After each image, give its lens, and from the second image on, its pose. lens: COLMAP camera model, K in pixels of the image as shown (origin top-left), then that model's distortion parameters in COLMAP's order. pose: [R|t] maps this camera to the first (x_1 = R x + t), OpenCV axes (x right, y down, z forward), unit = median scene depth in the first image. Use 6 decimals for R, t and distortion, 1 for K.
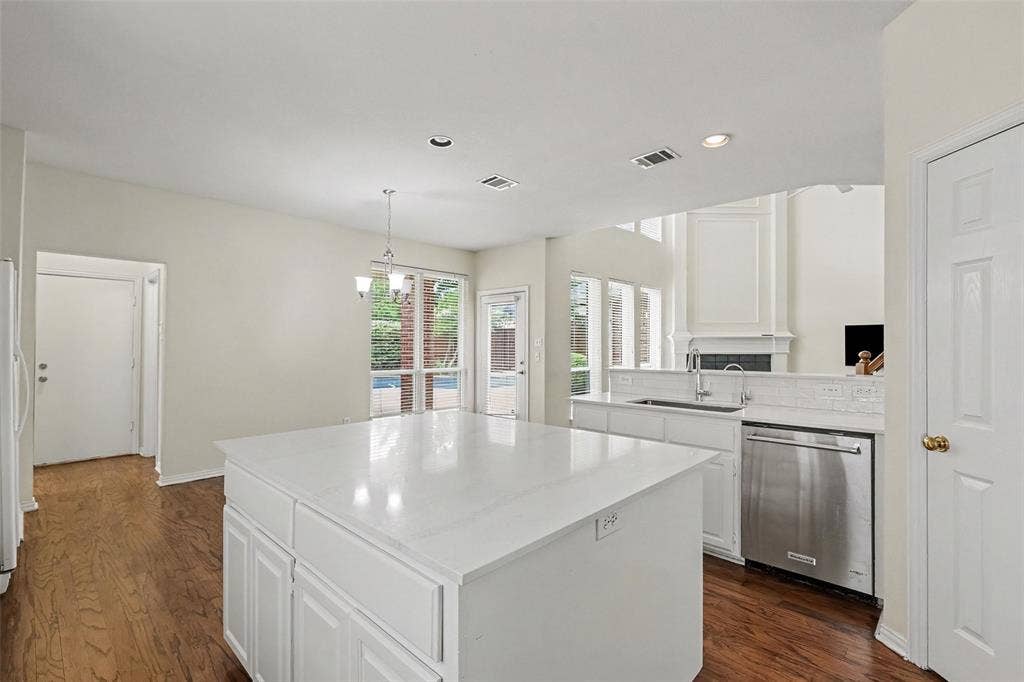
lens RADIAL K [[450.4, 0, 513.9], [0, 450.4, 338.0], [0, 0, 1]] dist [0.008156, 0.000098]
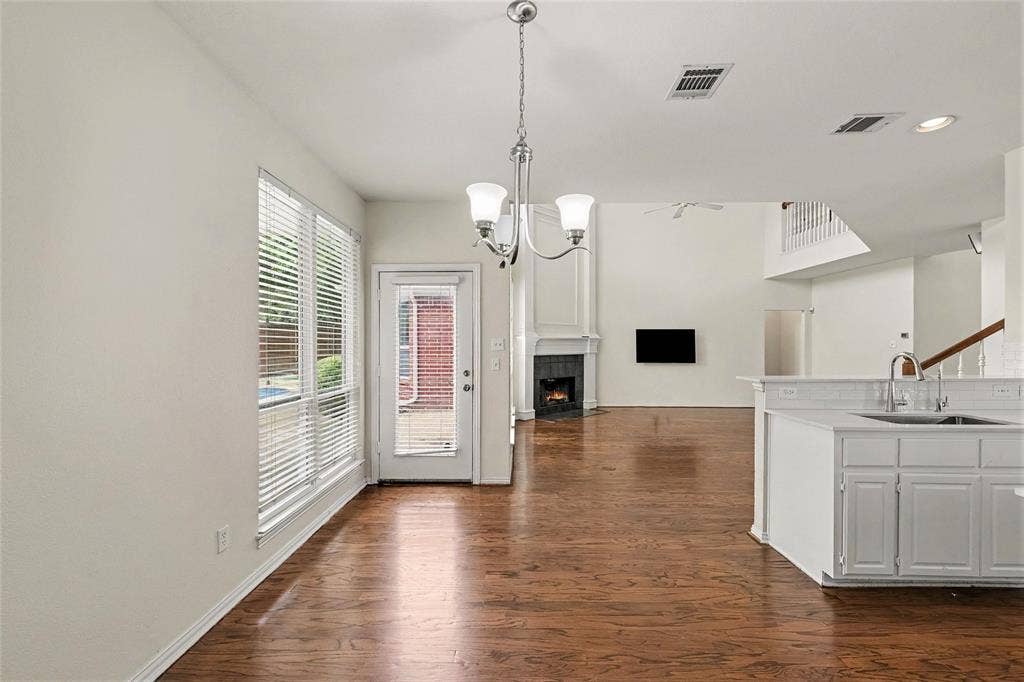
lens RADIAL K [[439.7, 0, 512.0], [0, 439.7, 341.0], [0, 0, 1]] dist [-0.000823, 0.000004]
pose [[0.743246, 0.003154, 0.669011, -0.347471], [-0.008098, 0.999958, 0.004282, 0.001183], [-0.668969, -0.008600, 0.743240, 0.408448]]
